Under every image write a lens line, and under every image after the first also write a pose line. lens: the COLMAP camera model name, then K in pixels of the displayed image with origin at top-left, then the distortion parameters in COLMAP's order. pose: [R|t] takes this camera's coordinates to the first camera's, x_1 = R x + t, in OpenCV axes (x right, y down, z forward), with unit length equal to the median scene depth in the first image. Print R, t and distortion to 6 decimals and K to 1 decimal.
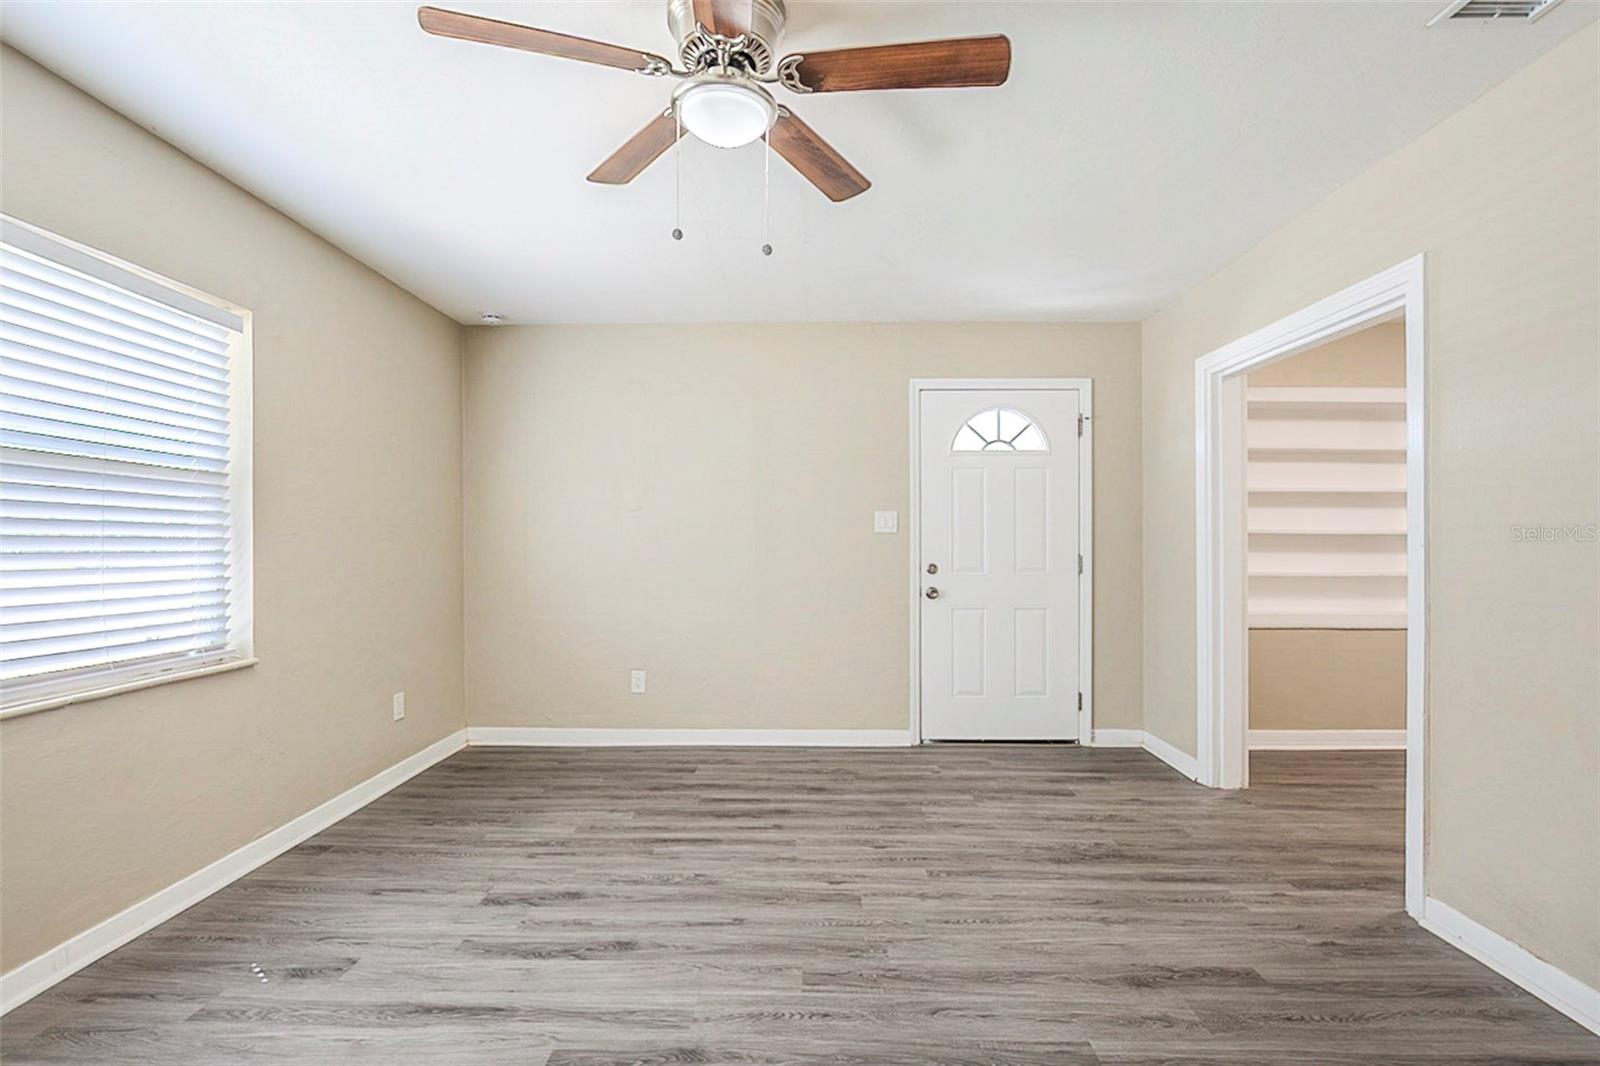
lens RADIAL K [[747.9, 0, 800.3], [0, 747.9, 543.4], [0, 0, 1]] dist [-0.018525, 0.005883]
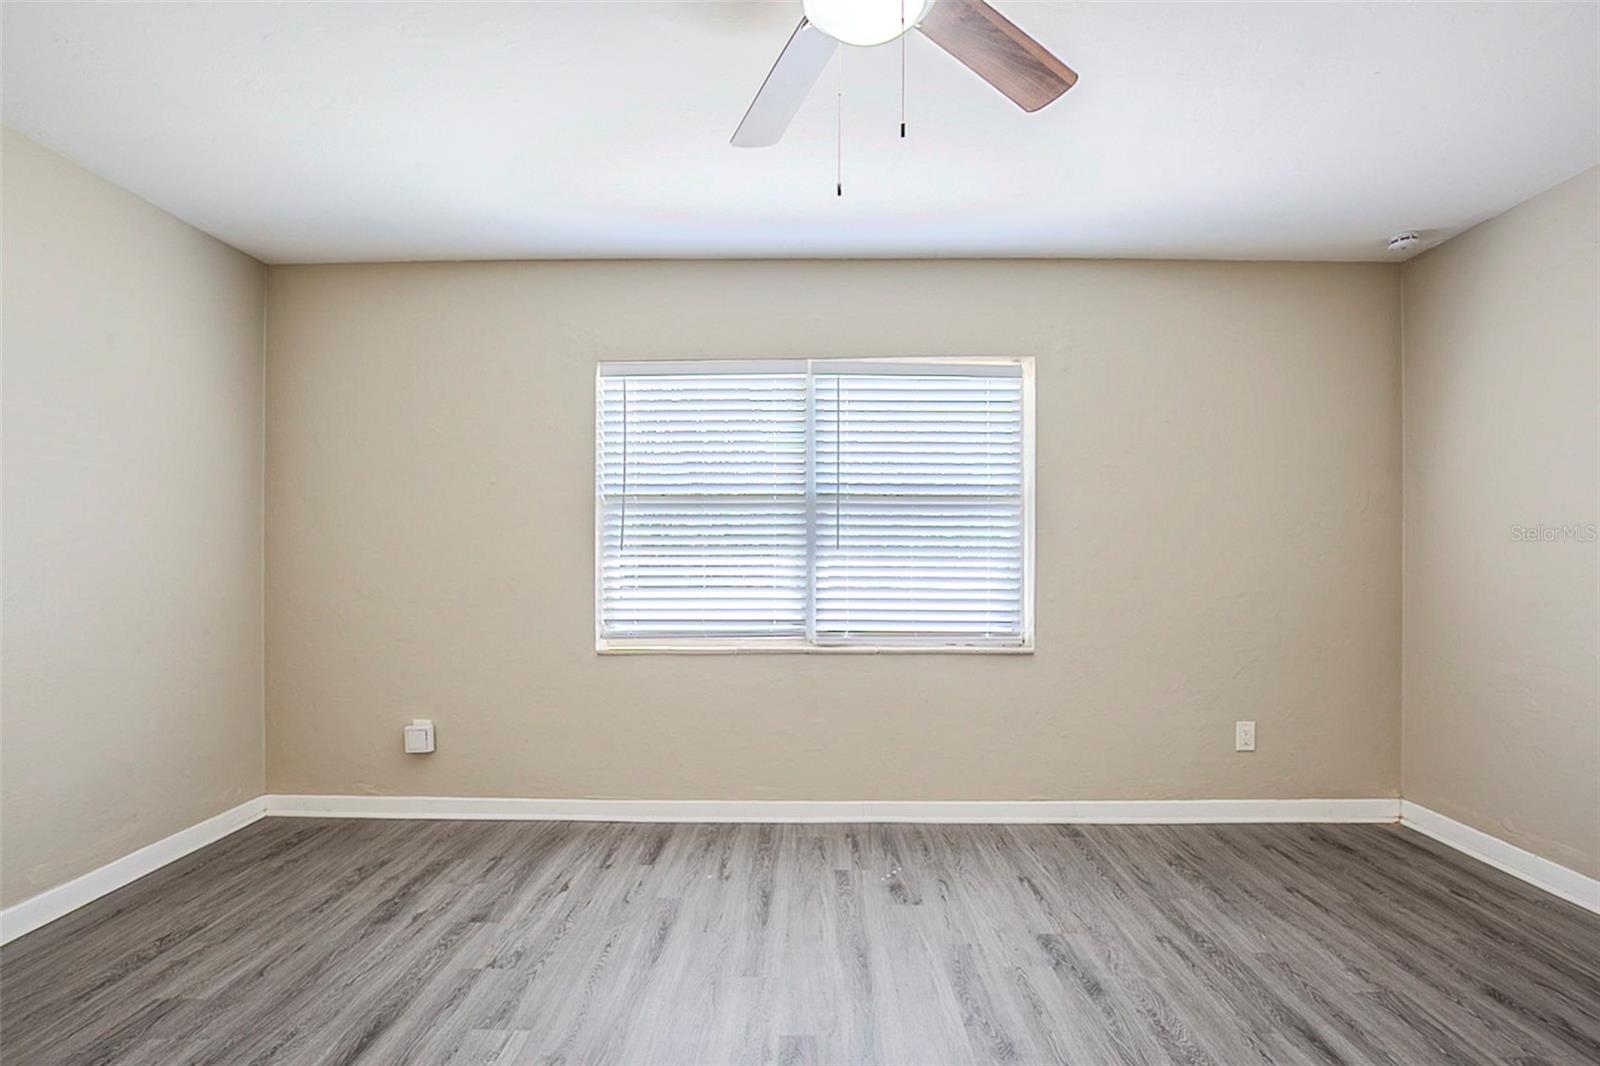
lens RADIAL K [[747.9, 0, 800.3], [0, 747.9, 543.4], [0, 0, 1]] dist [-0.018525, 0.005883]
pose [[0.008757, -0.007818, -0.999931, 0.401205], [-0.004499, 0.999959, -0.007857, -0.001126], [0.999952, 0.004567, 0.008722, 0.540609]]
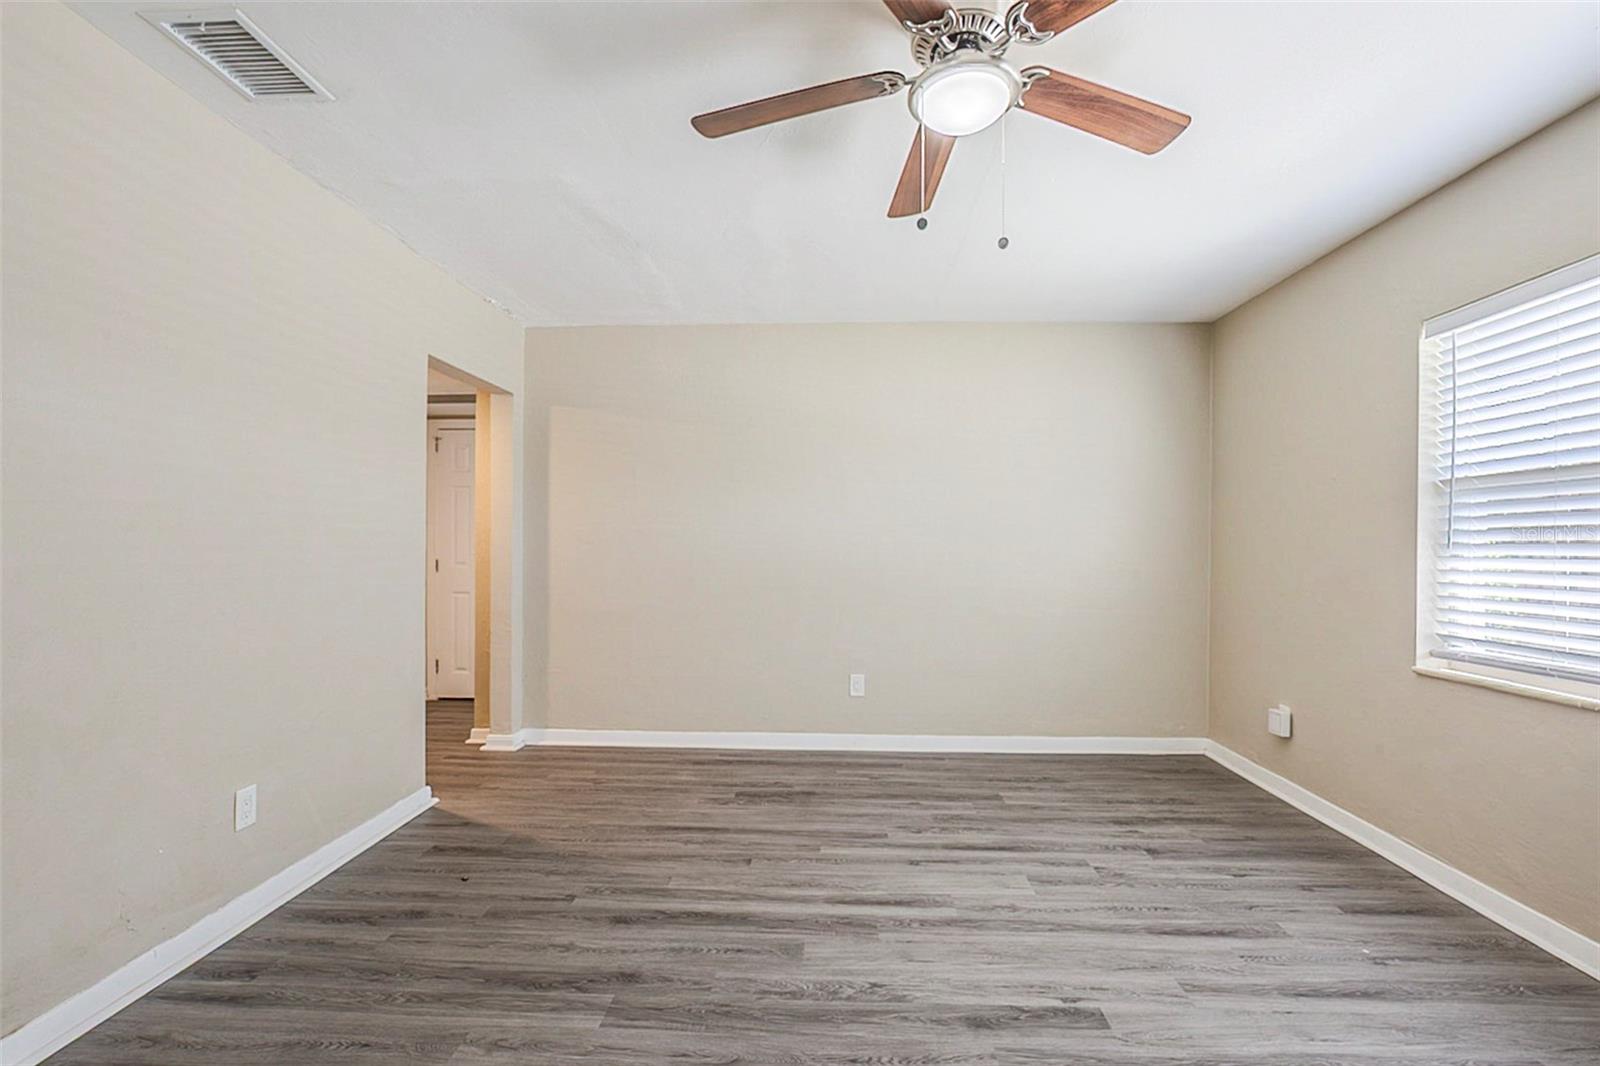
lens RADIAL K [[747.9, 0, 800.3], [0, 747.9, 543.4], [0, 0, 1]] dist [-0.018525, 0.005883]
pose [[-0.999674, -0.000029, 0.025522, 0.050826], [0.000034, 0.999997, 0.002489, -0.007296], [-0.025522, 0.002489, -0.999671, 1.151616]]
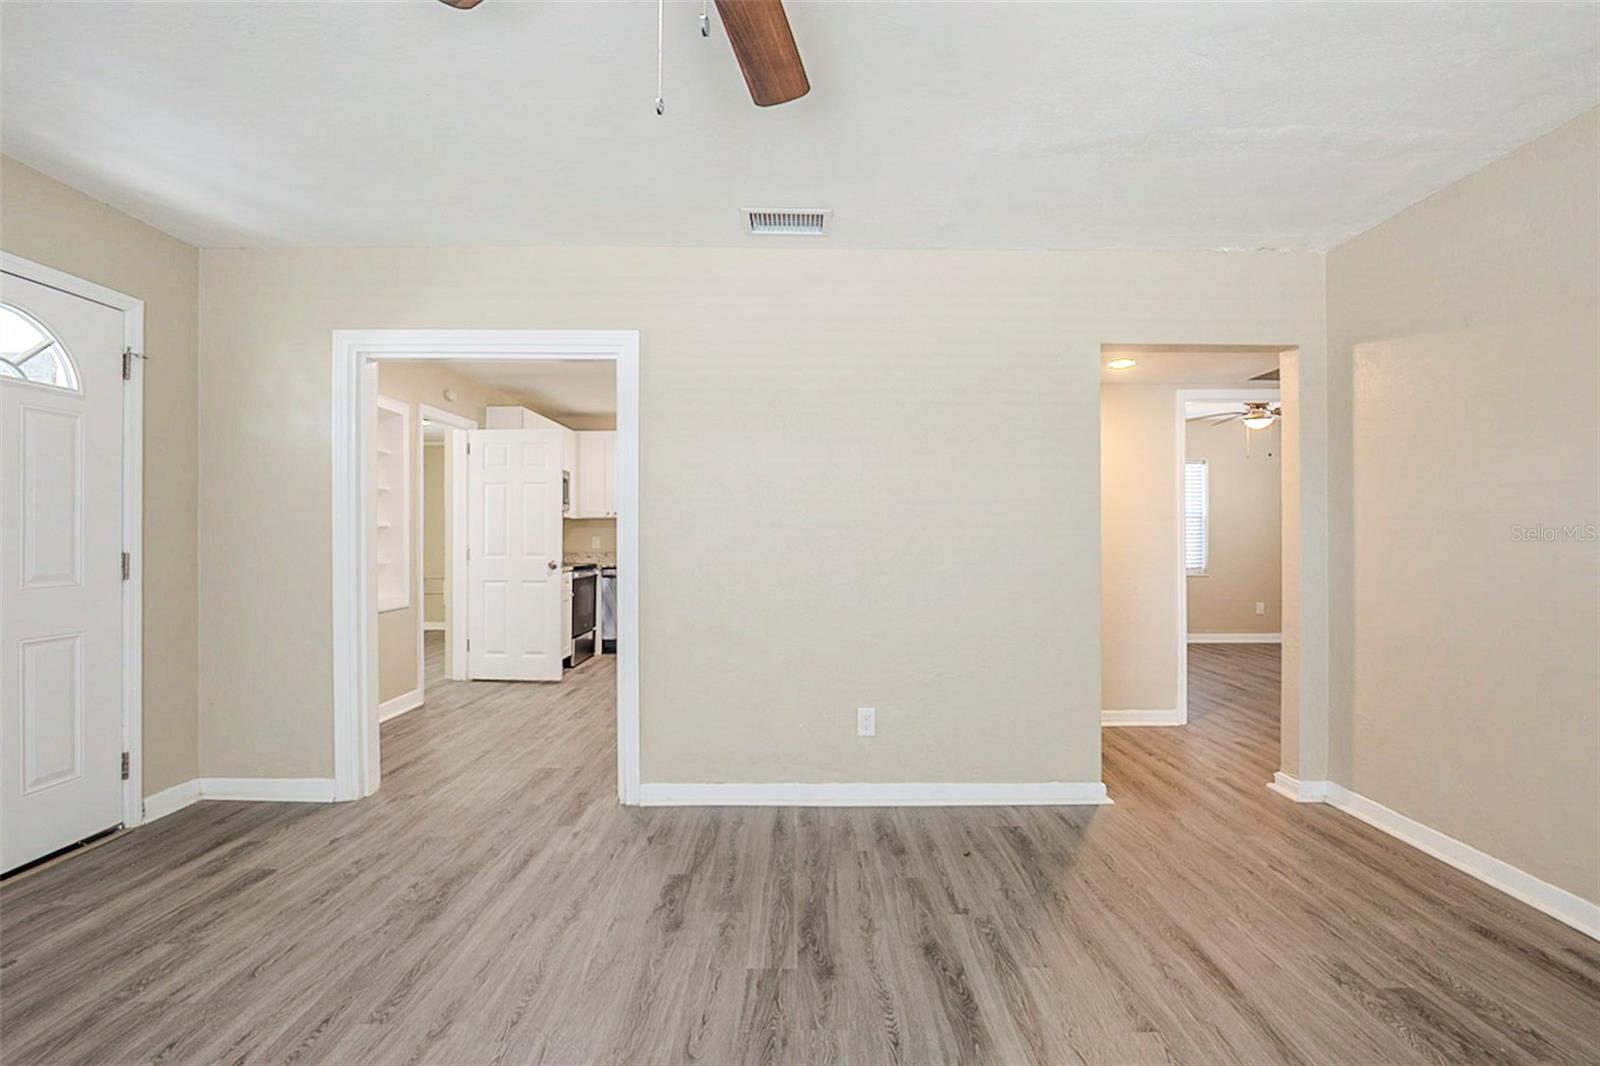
lens RADIAL K [[747.9, 0, 800.3], [0, 747.9, 543.4], [0, 0, 1]] dist [-0.018525, 0.005883]
pose [[-0.029494, -0.010048, 0.999514, -0.430368], [-0.002764, 0.999946, 0.009971, -0.001990], [-0.999561, -0.002469, -0.029520, 0.534251]]
